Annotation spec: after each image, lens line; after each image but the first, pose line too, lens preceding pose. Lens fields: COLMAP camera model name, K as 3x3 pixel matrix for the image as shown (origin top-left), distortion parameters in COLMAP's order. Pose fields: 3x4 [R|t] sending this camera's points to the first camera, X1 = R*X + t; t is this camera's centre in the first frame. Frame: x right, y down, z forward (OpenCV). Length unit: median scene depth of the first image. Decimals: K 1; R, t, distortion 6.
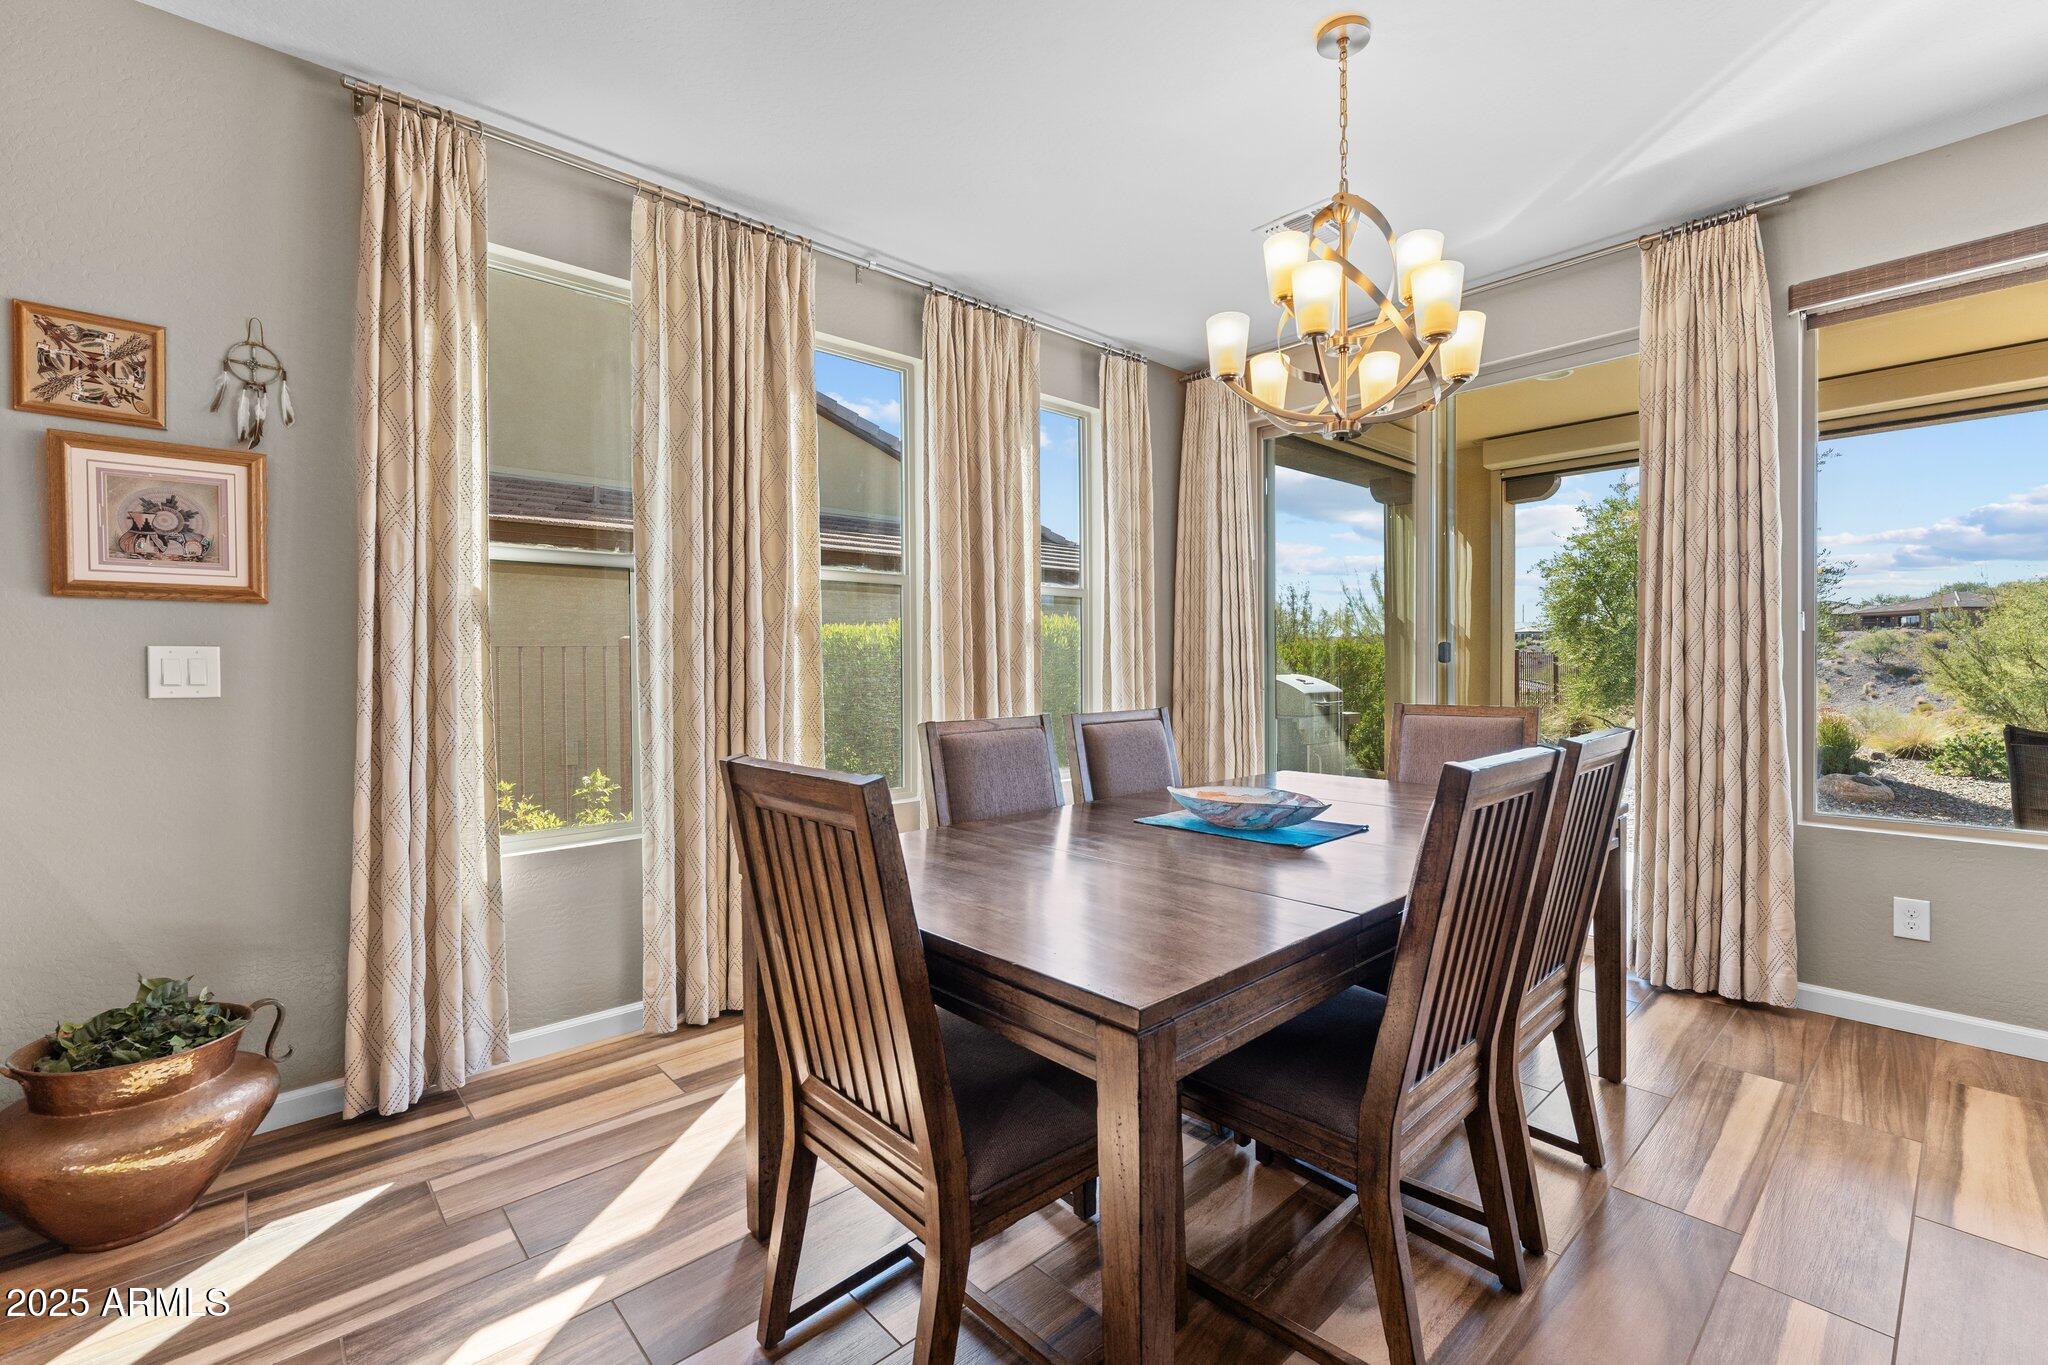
lens RADIAL K [[874.2, 0, 1027.7], [0, 874.2, 670.6], [0, 0, 1]] dist [-0.004695, 0.000535]
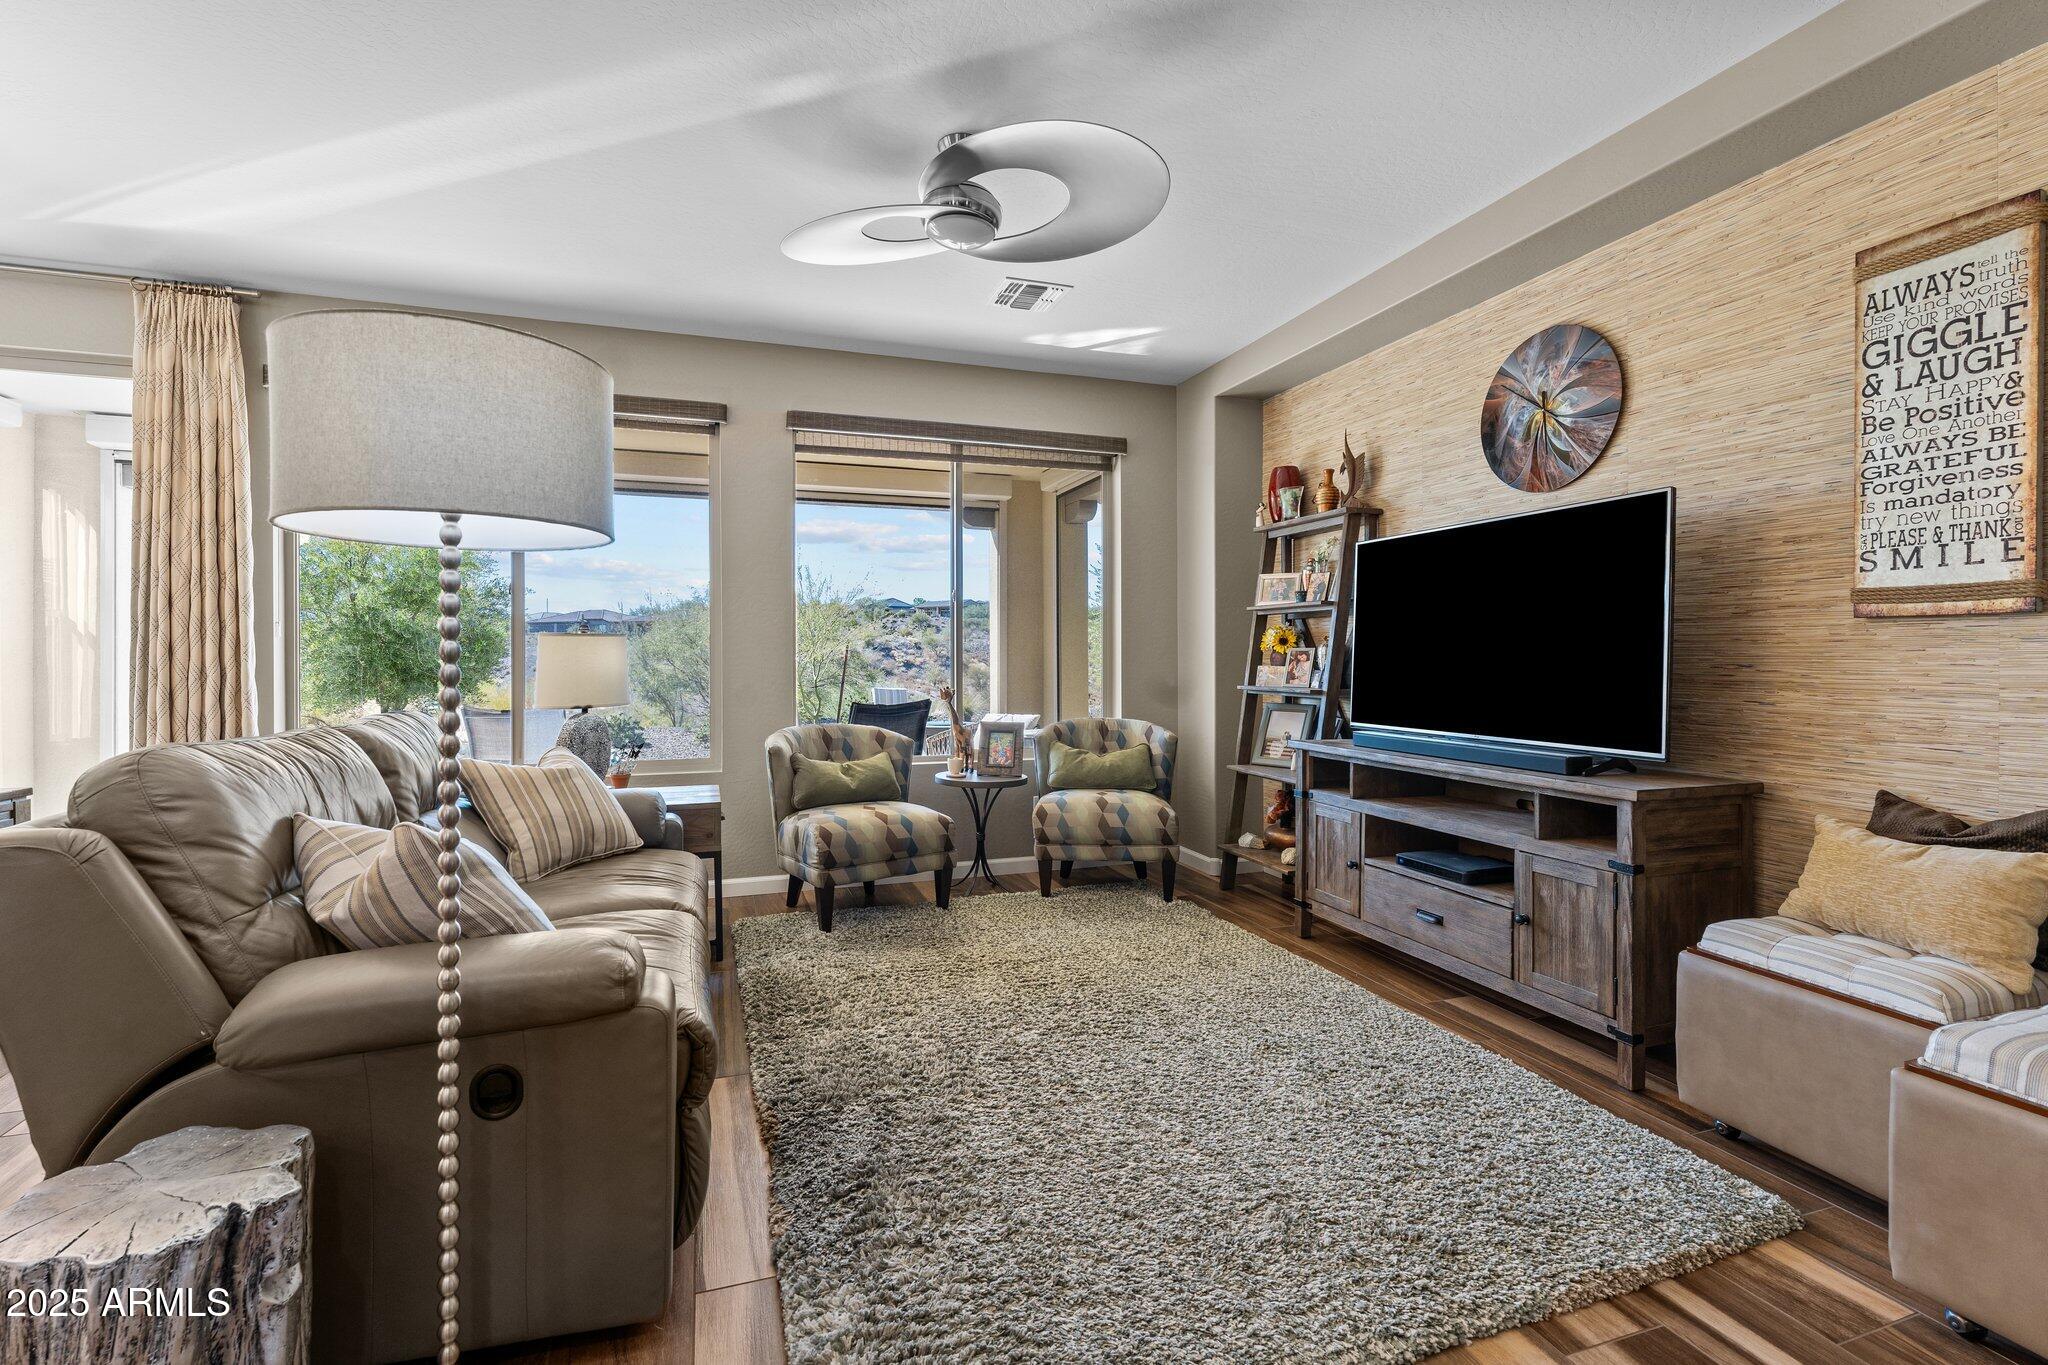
lens RADIAL K [[911.4, 0, 1023.1], [0, 911.4, 662.4], [0, 0, 1]] dist [-0.003224, 0.000823]
pose [[0.395225, 0.001618, 0.918583, 0.097203], [0.005748, 0.999975, -0.004234, 0.003312], [-0.918566, 0.006953, 0.395205, -0.528681]]
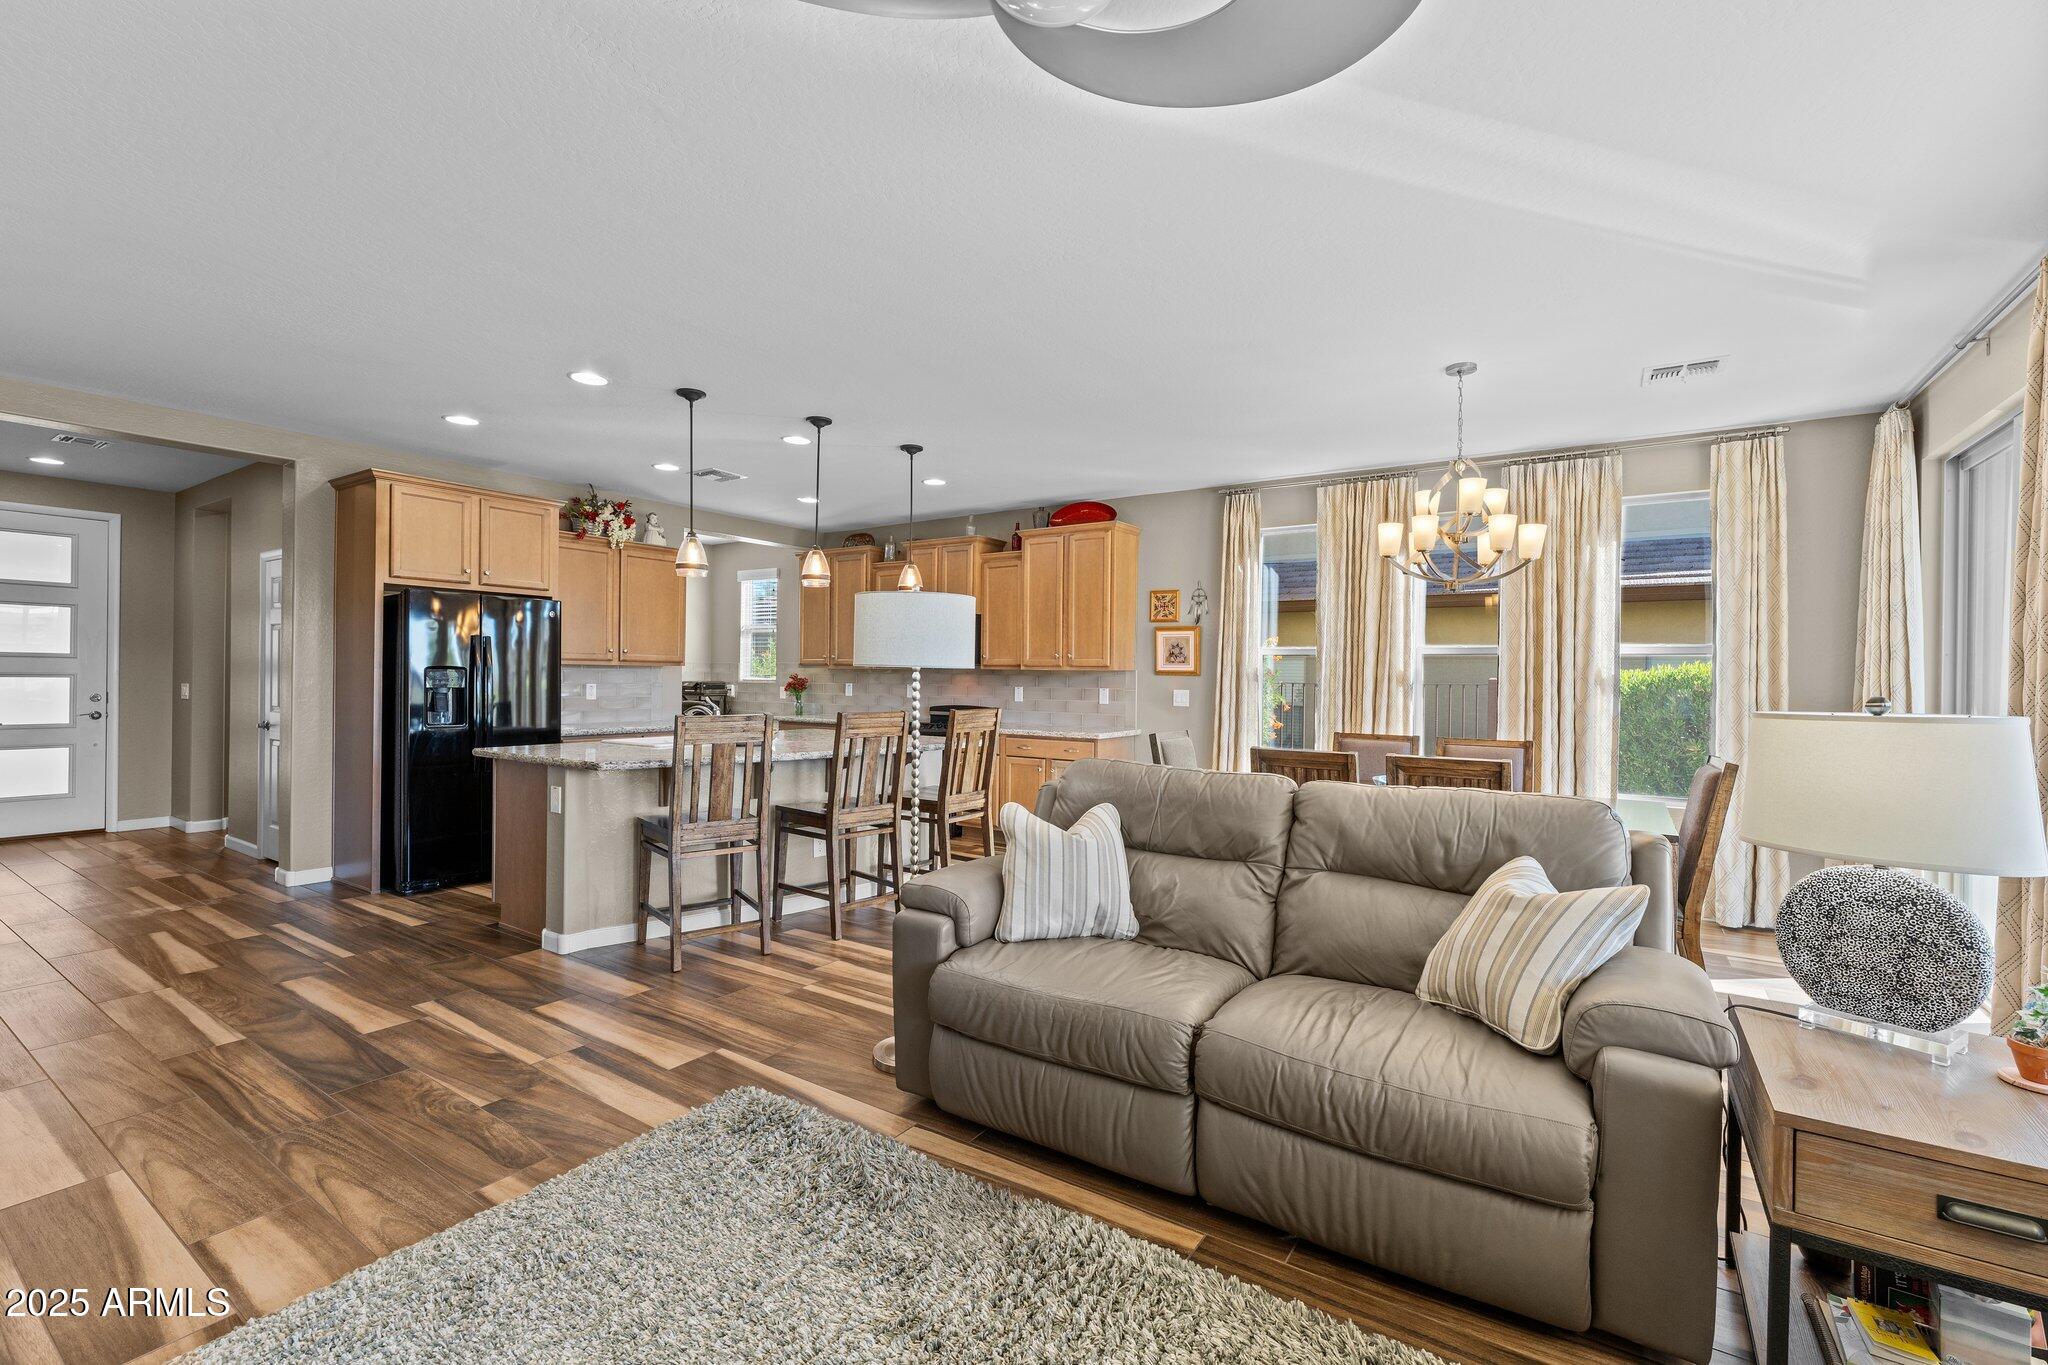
lens RADIAL K [[874.2, 0, 1023.3], [0, 874.2, 686.4], [0, 0, 1]] dist [-0.004695, 0.000535]
pose [[0.238116, 0.022245, -0.970982, 1.426174], [-0.020845, 0.999624, 0.017789, -0.061906], [0.971013, 0.016004, 0.238490, -0.223530]]
